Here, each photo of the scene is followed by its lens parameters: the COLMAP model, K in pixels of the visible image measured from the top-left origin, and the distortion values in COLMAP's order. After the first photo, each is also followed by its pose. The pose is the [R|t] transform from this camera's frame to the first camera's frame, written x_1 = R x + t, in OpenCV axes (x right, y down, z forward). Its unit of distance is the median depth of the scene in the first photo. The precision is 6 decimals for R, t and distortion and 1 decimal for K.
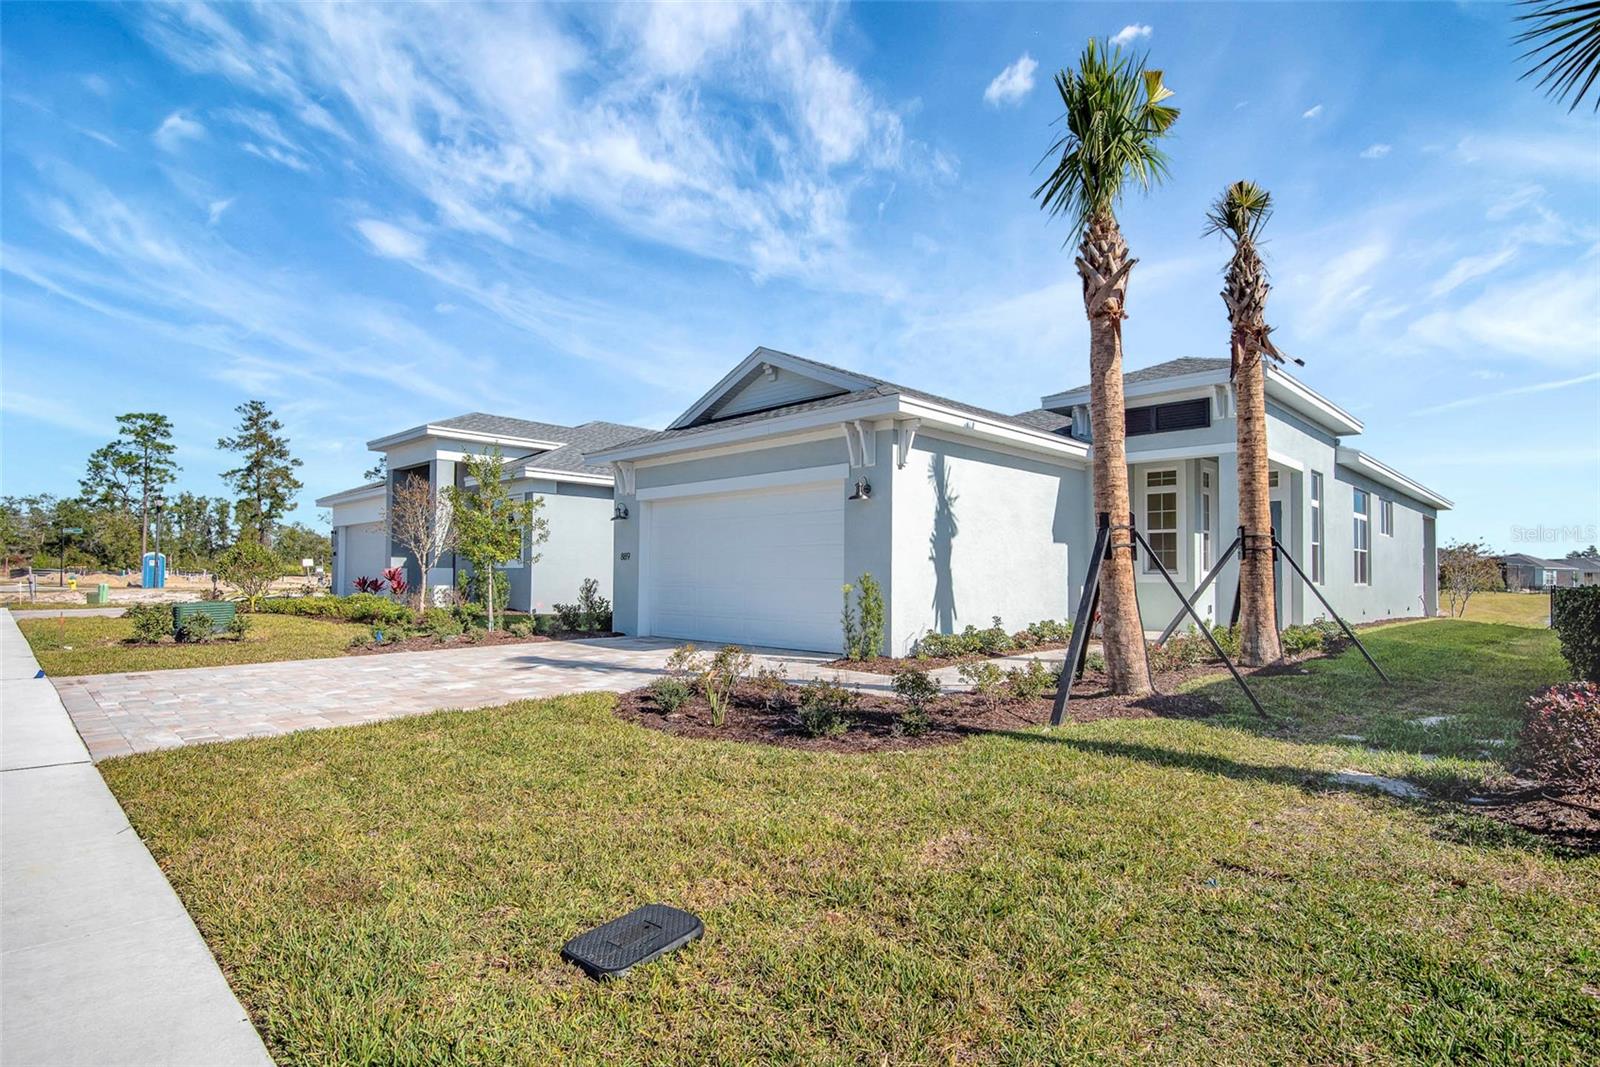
lens RADIAL K [[836.5, 0, 800.0], [0, 836.5, 533.5], [0, 0, 1]] dist [0.002568, -0.000123]
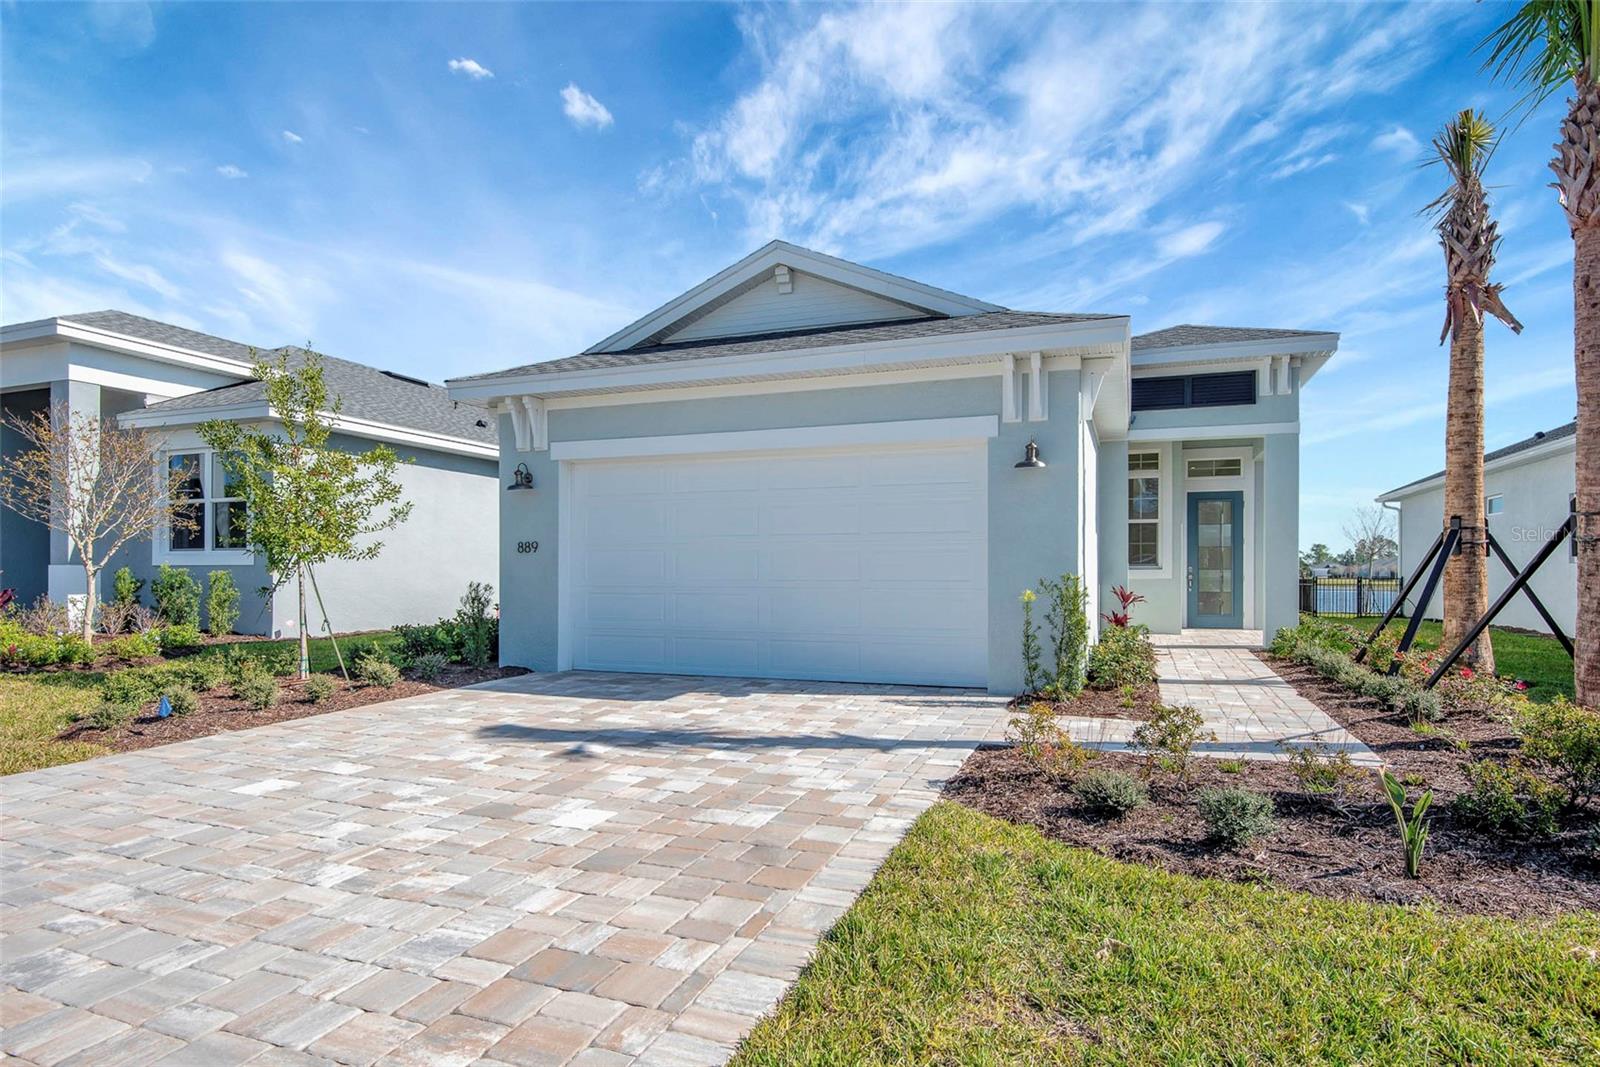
lens RADIAL K [[915.2, 0, 796.5], [0, 915.2, 552.5], [0, 0, 1]] dist [-0.013696, -0.002402]
pose [[0.912575, 0.001875, 0.408906, -0.339952], [-0.015442, 0.999434, 0.029879, 0.008158], [-0.408618, -0.033581, 0.912087, 0.311317]]
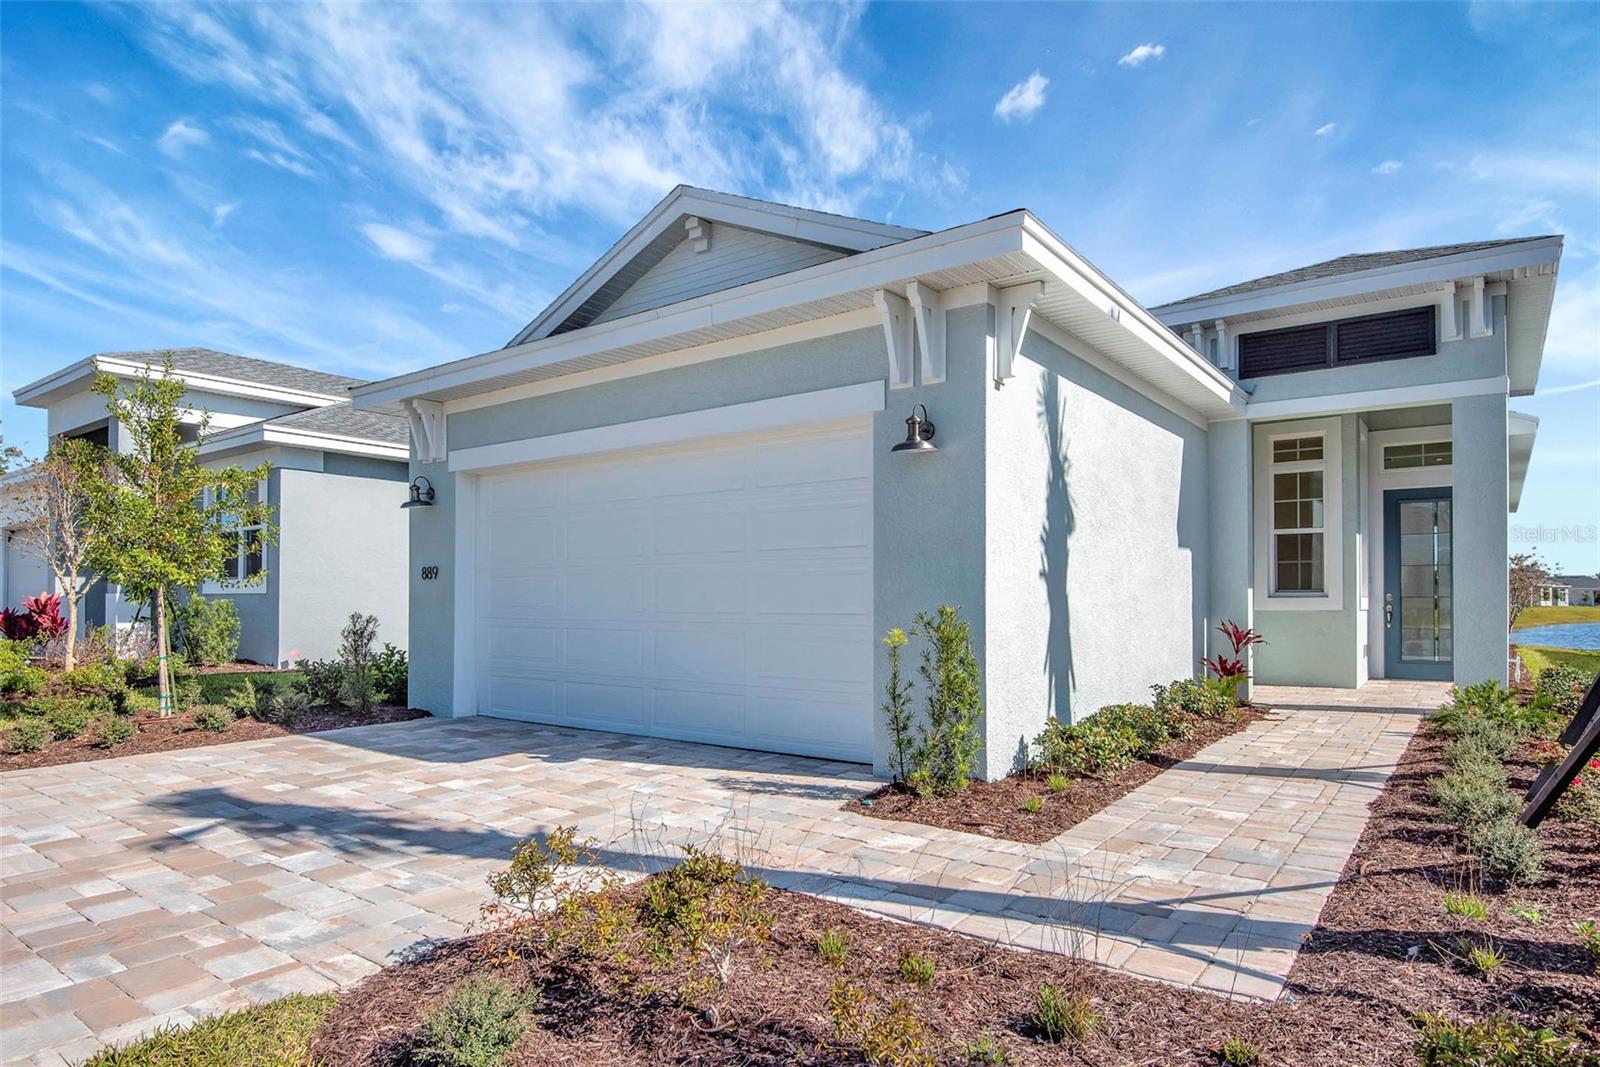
lens RADIAL K [[944.8, 0, 802.0], [0, 944.8, 572.2], [0, 0, 1]] dist [0.005703, -0.028201]
pose [[0.990727, -0.003114, 0.135830, -0.054257], [-0.000418, 0.999663, 0.025967, 0.011654], [-0.135865, -0.025783, 0.990392, 0.381592]]
